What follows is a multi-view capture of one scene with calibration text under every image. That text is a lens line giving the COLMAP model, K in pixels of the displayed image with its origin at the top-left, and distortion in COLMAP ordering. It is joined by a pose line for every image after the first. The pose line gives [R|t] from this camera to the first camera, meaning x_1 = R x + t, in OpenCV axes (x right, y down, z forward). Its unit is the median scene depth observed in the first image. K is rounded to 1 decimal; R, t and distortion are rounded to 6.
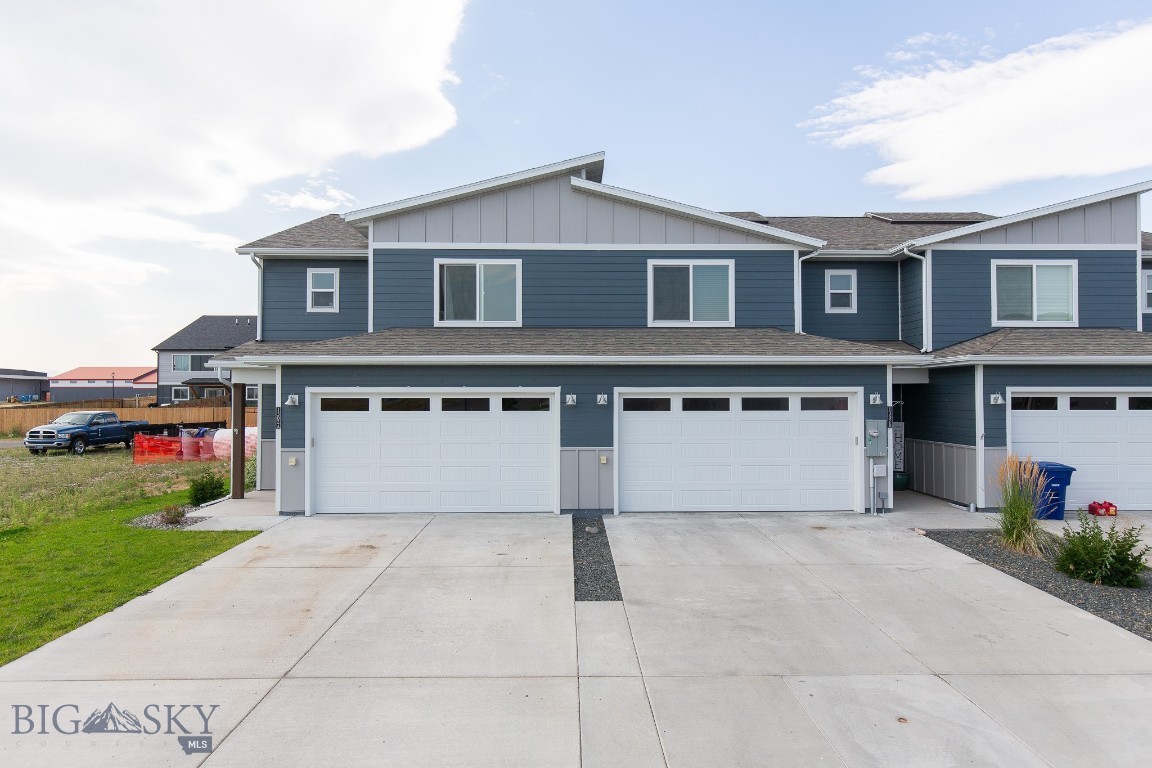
lens RADIAL K [[609.8, 0, 580.4], [0, 609.8, 391.6], [0, 0, 1]] dist [-0.000111, 0.000474]
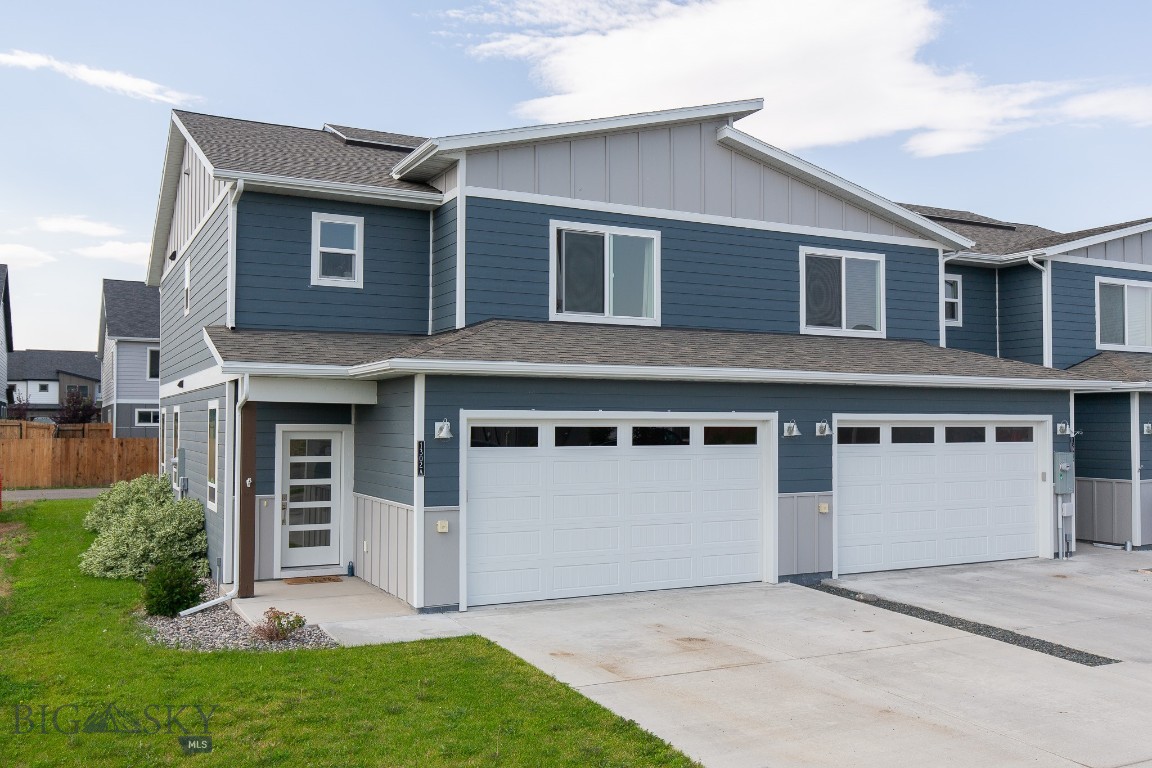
lens RADIAL K [[1009.7, 0, 565.2], [0, 1009.7, 385.2], [0, 0, 1]] dist [-0.029812, 0.003184]
pose [[0.903376, 0.019440, 0.428408, -0.696021], [-0.005879, 0.999440, -0.032956, 0.000895], [-0.428809, 0.027254, 0.902984, -0.007562]]
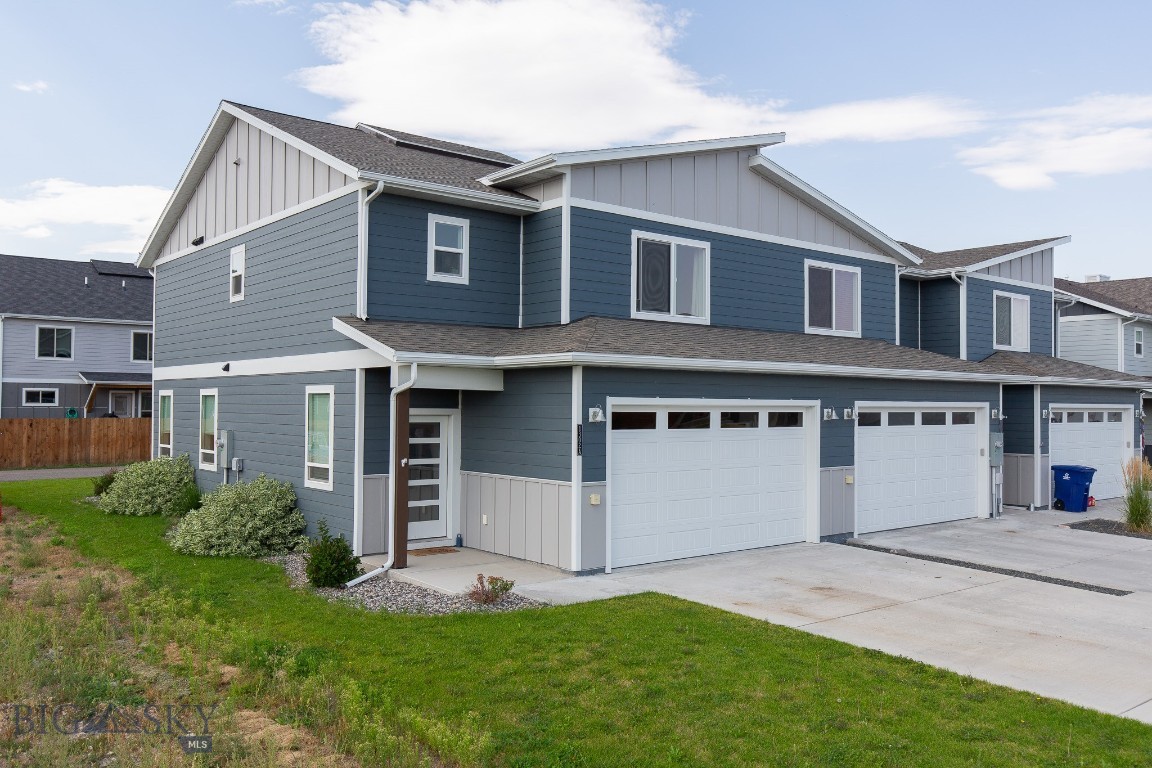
lens RADIAL K [[957.8, 0, 581.8], [0, 957.8, 378.3], [0, 0, 1]] dist [-0.046564, -0.002721]
pose [[0.786676, 0.024242, 0.616890, -1.022158], [-0.011555, 0.999632, -0.024547, -0.001241], [-0.617258, 0.012182, 0.786666, 0.096217]]
